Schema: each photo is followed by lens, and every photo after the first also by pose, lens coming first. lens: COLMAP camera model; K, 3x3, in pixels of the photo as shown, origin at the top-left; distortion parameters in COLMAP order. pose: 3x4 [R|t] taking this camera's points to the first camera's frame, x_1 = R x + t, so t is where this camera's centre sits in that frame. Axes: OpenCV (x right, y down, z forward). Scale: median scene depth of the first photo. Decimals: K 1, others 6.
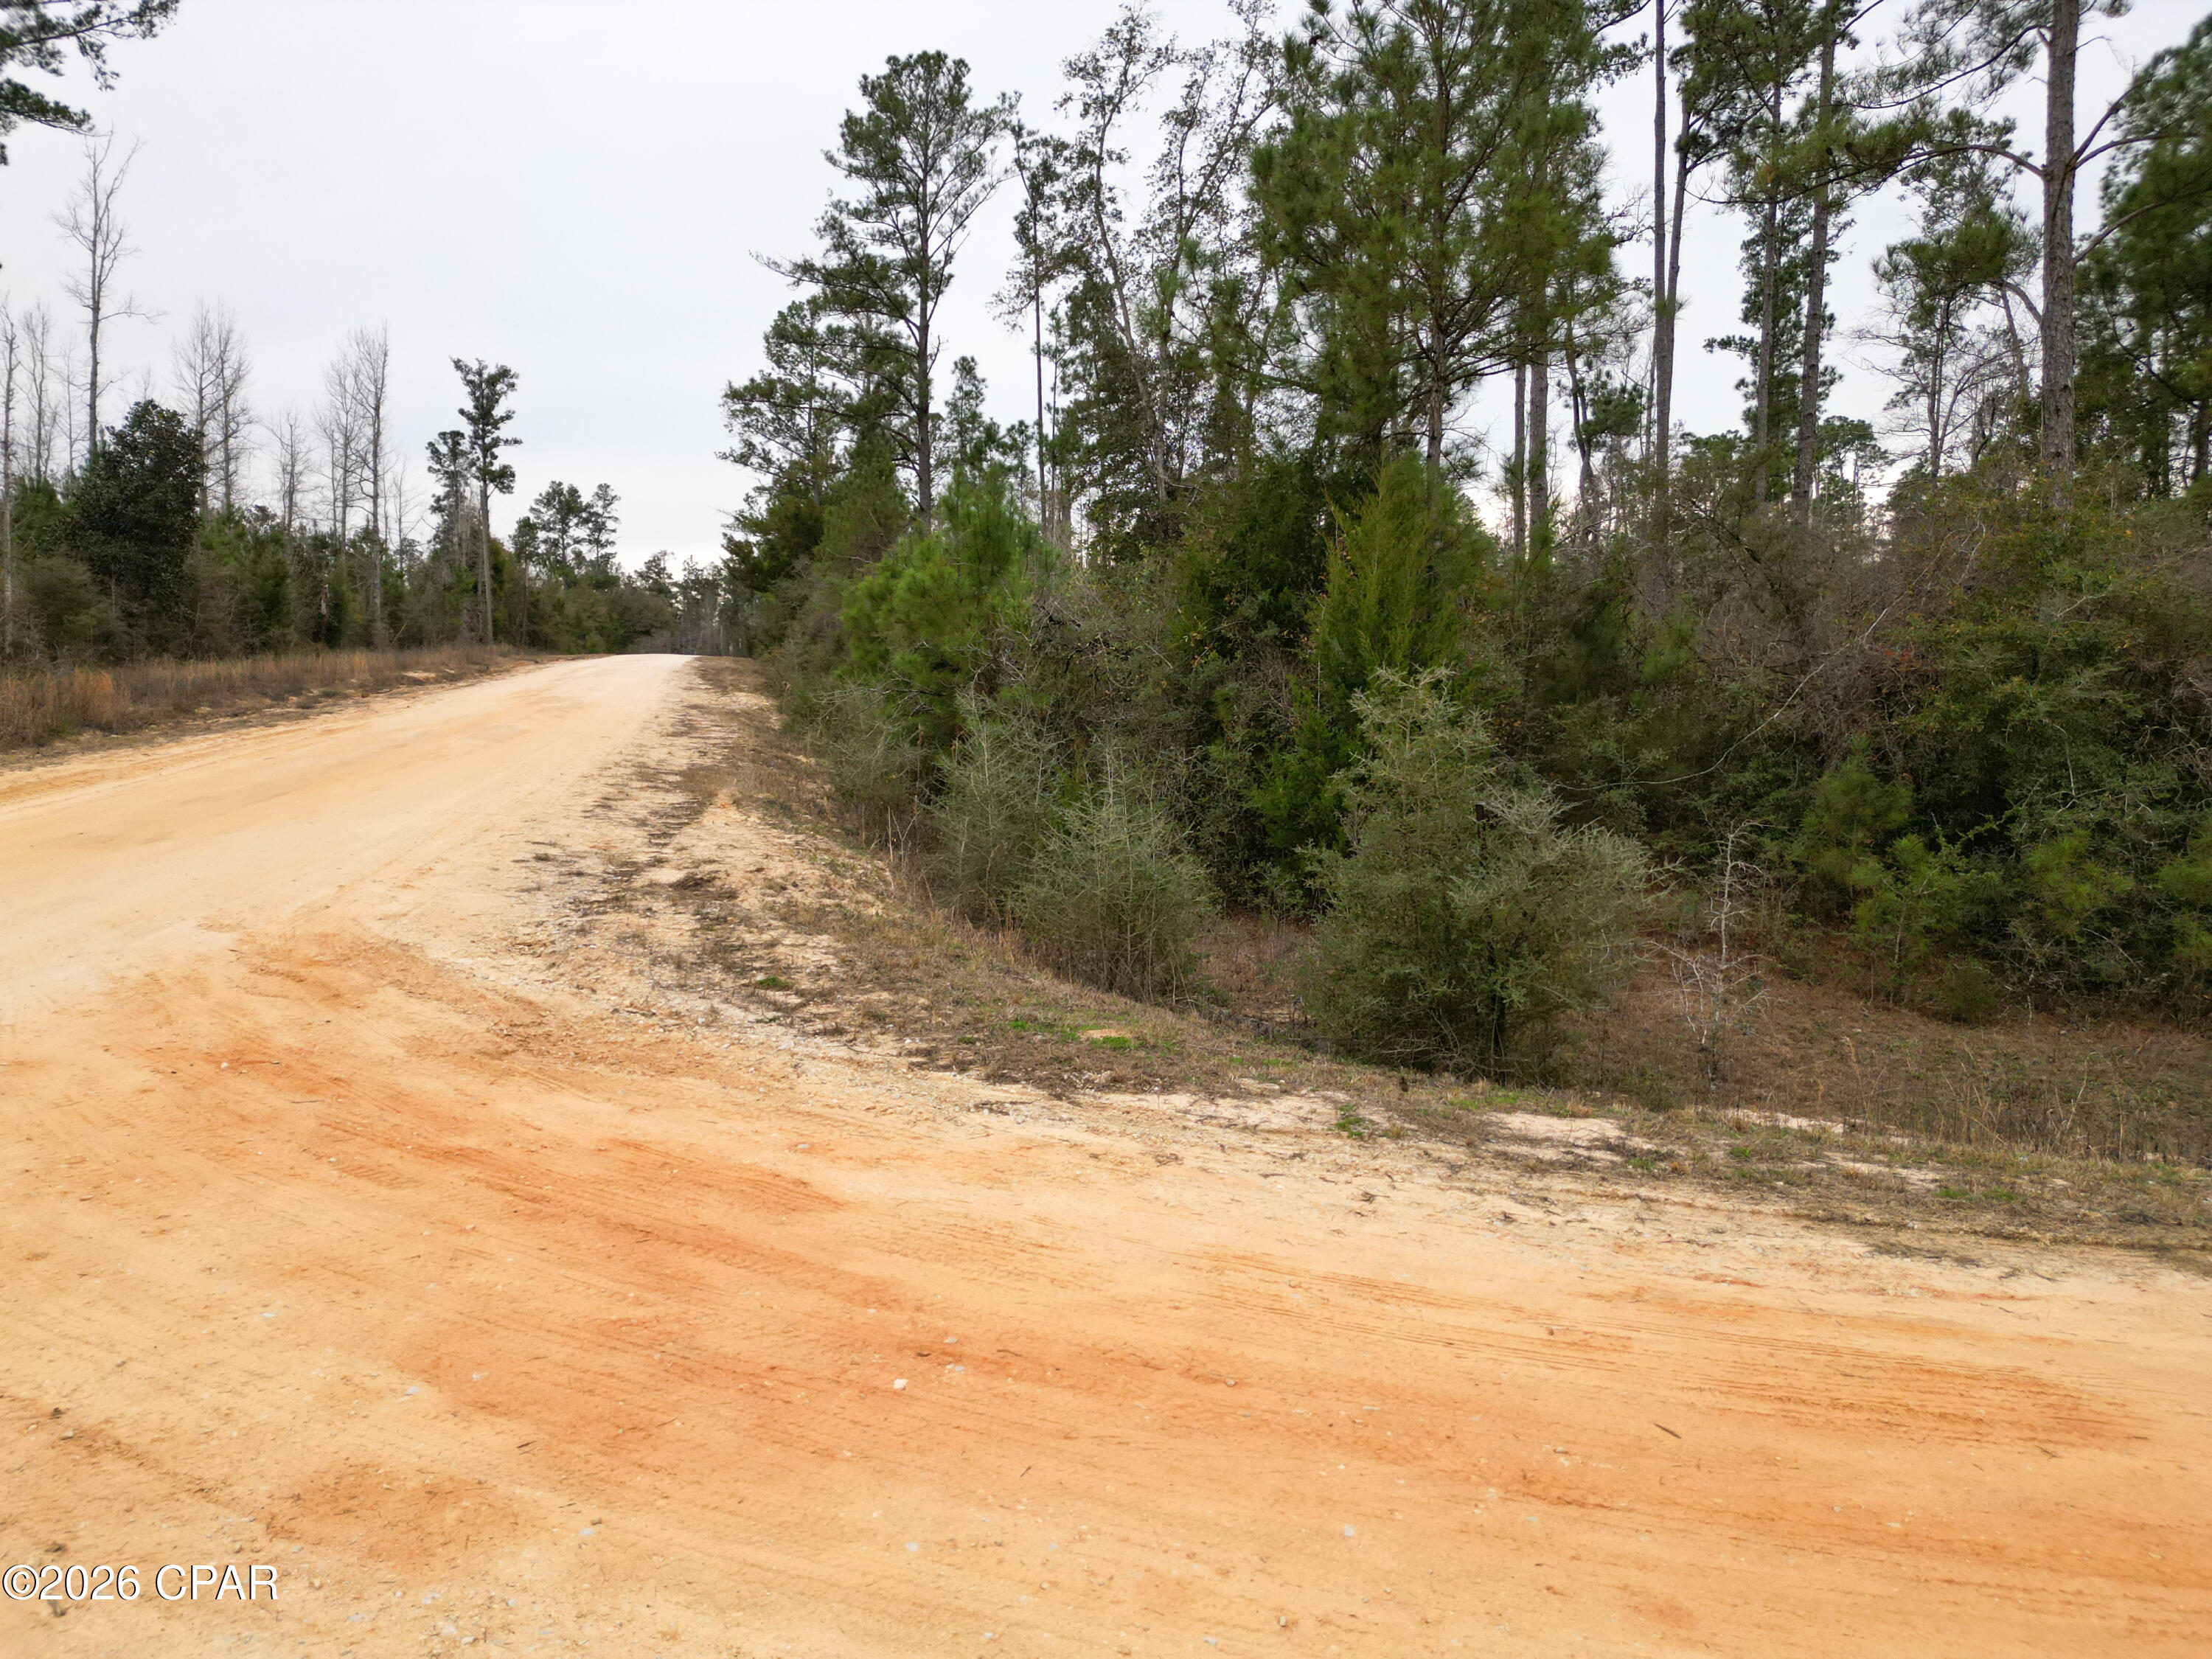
lens RADIAL K [[1526.2, 0, 1106.0], [0, 1526.2, 829.5], [0, 0, 1]] dist [0.061743, -0.059866]
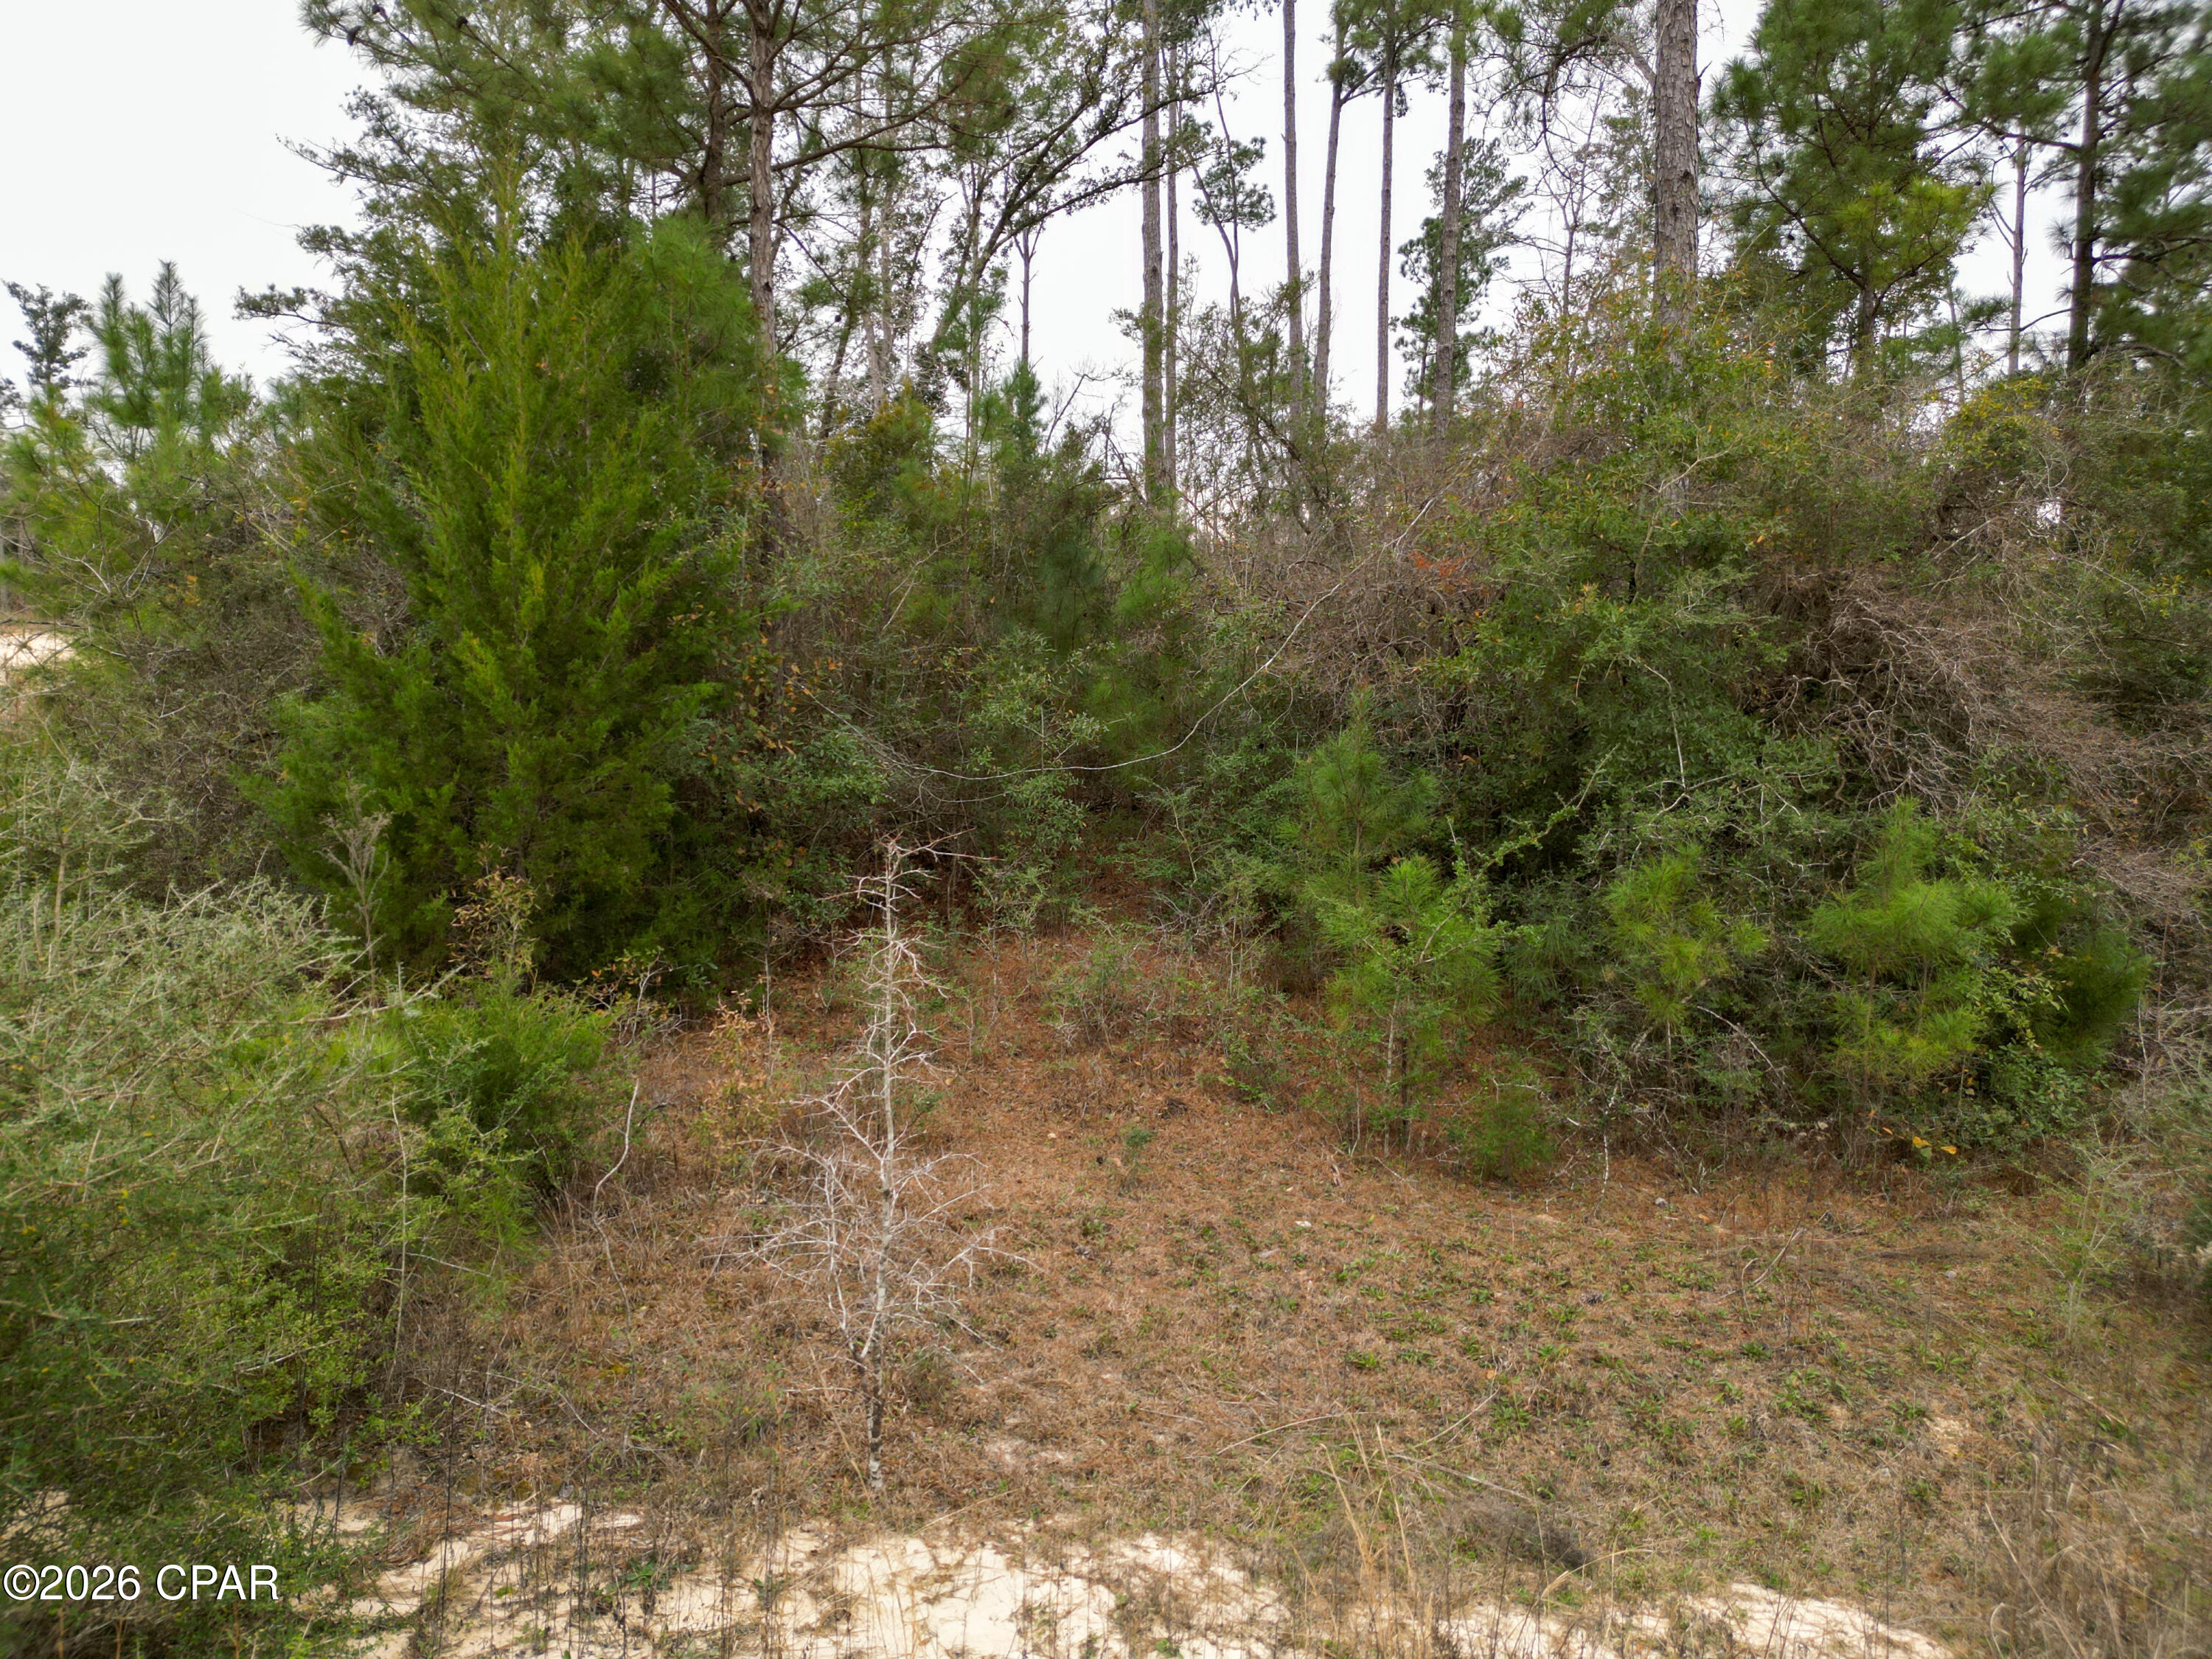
lens RADIAL K [[1526.2, 0, 1106.0], [0, 1526.2, 829.5], [0, 0, 1]] dist [0.061743, -0.059866]
pose [[0.986771, -0.003860, 0.162074, 0.298409], [0.003693, 0.999992, 0.001335, -0.007064], [-0.162078, -0.000719, 0.986778, 0.434072]]
